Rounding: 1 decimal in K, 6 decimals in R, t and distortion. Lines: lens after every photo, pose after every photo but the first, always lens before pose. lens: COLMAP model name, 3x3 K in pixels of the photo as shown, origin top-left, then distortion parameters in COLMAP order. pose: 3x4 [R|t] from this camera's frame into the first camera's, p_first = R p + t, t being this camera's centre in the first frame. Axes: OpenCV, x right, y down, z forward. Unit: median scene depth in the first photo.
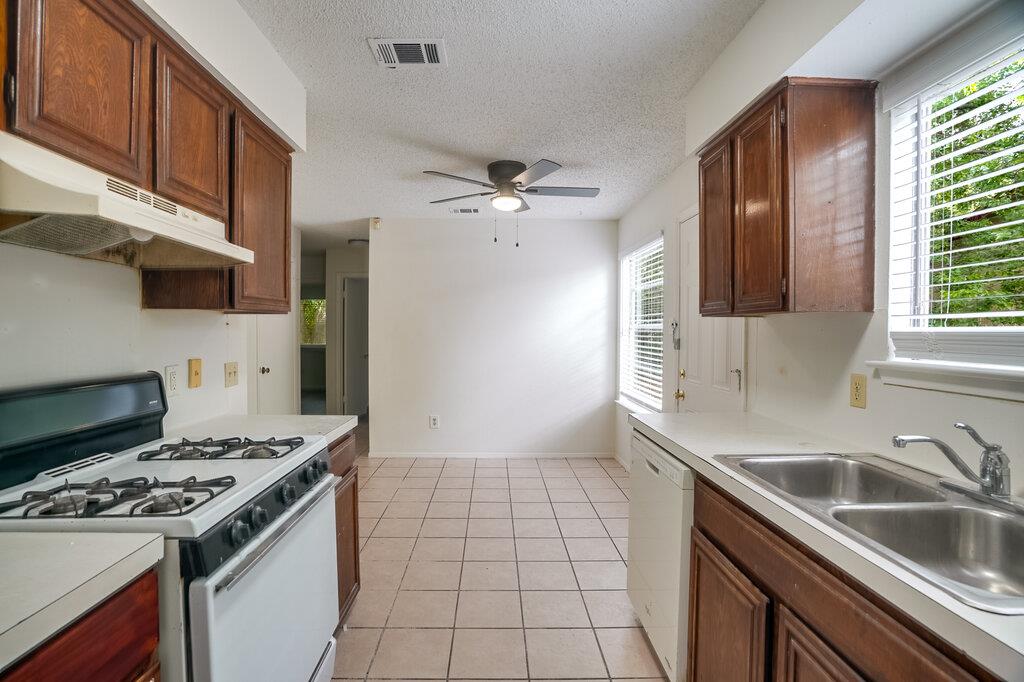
lens RADIAL K [[468.5, 0, 499.3], [0, 468.5, 339.6], [0, 0, 1]] dist [-0.049926, 0.017782]
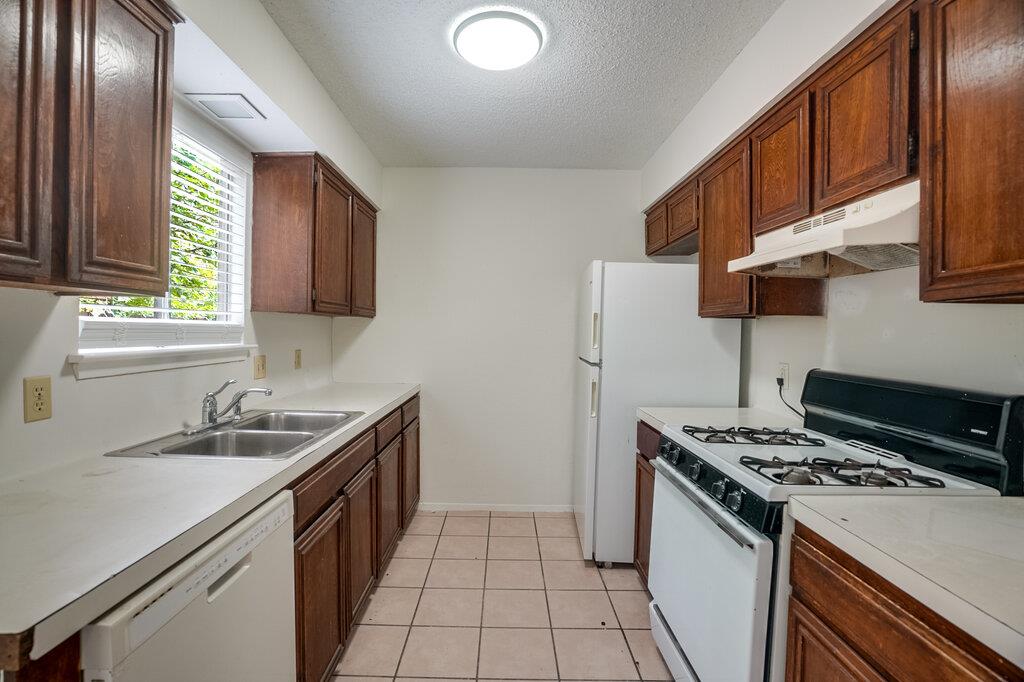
lens RADIAL K [[468.5, 0, 495.5], [0, 468.5, 336.4], [0, 0, 1]] dist [-0.049926, 0.017782]
pose [[-0.999281, -0.018947, 0.032838, 0.013438], [-0.017910, 0.999341, 0.031582, -0.028173], [-0.033415, 0.030971, -0.998962, 1.785080]]
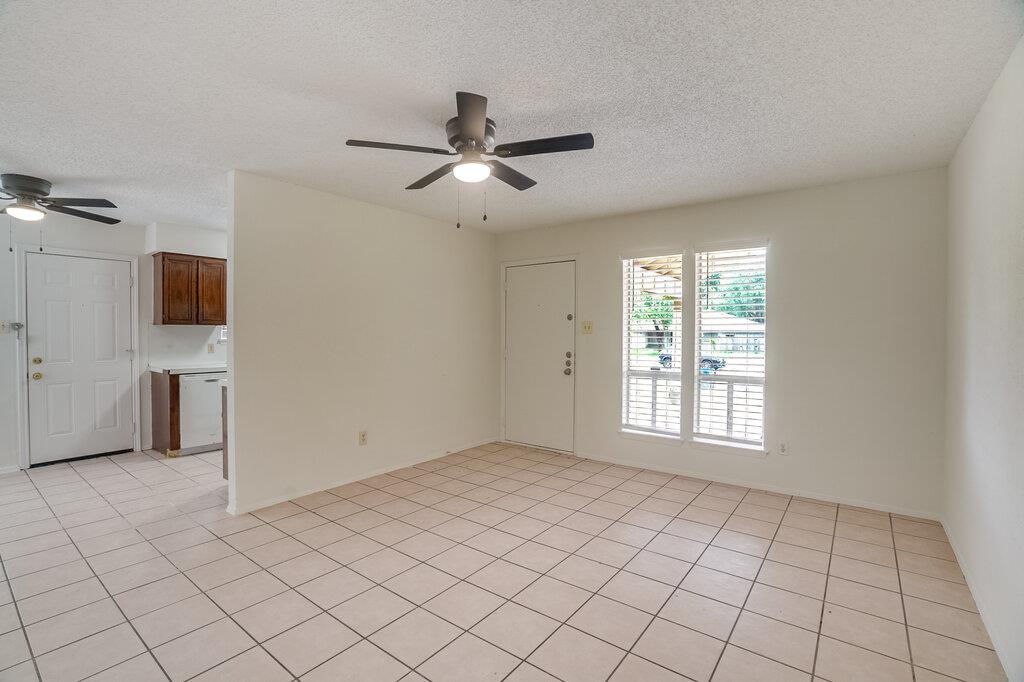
lens RADIAL K [[468.5, 0, 503.6], [0, 468.5, 340.1], [0, 0, 1]] dist [-0.049926, 0.017782]
pose [[-0.781187, -0.013494, 0.624151, -3.174443], [0.009158, 0.999411, 0.033068, -0.044533], [-0.624230, 0.031548, -0.780604, 2.406470]]
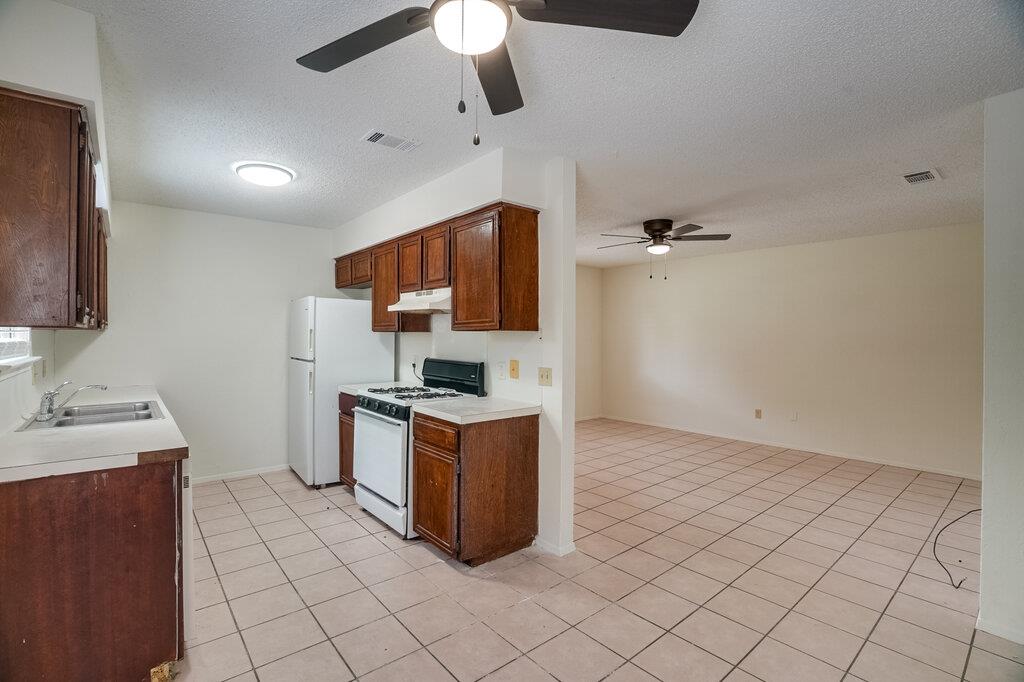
lens RADIAL K [[468.5, 0, 498.8], [0, 468.5, 340.8], [0, 0, 1]] dist [-0.049926, 0.017782]
pose [[-0.783611, -0.001073, -0.621251, 0.504981], [-0.019045, 0.999570, 0.022297, -0.076266], [0.620960, 0.029304, -0.783294, 2.812669]]
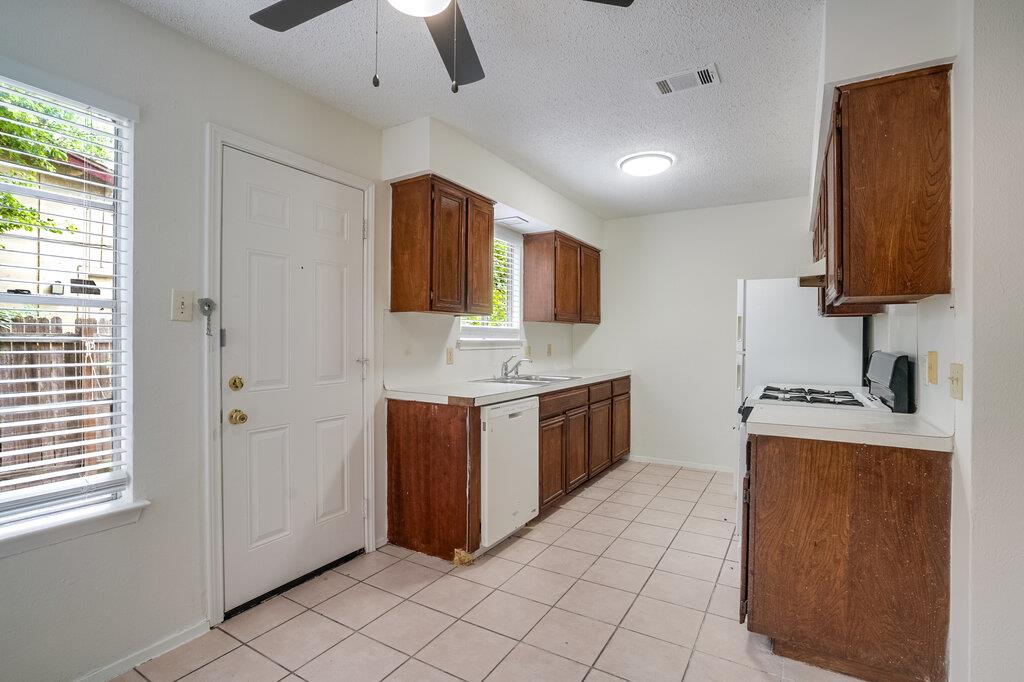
lens RADIAL K [[491.8, 0, 506.0], [0, 491.8, 339.0], [0, 0, 1]] dist [-0.025147, 0.002565]
pose [[-0.849527, -0.007628, 0.527489, -0.565993], [0.002636, 0.999822, 0.018703, -0.000375], [-0.527538, 0.017279, -0.849356, 2.789487]]
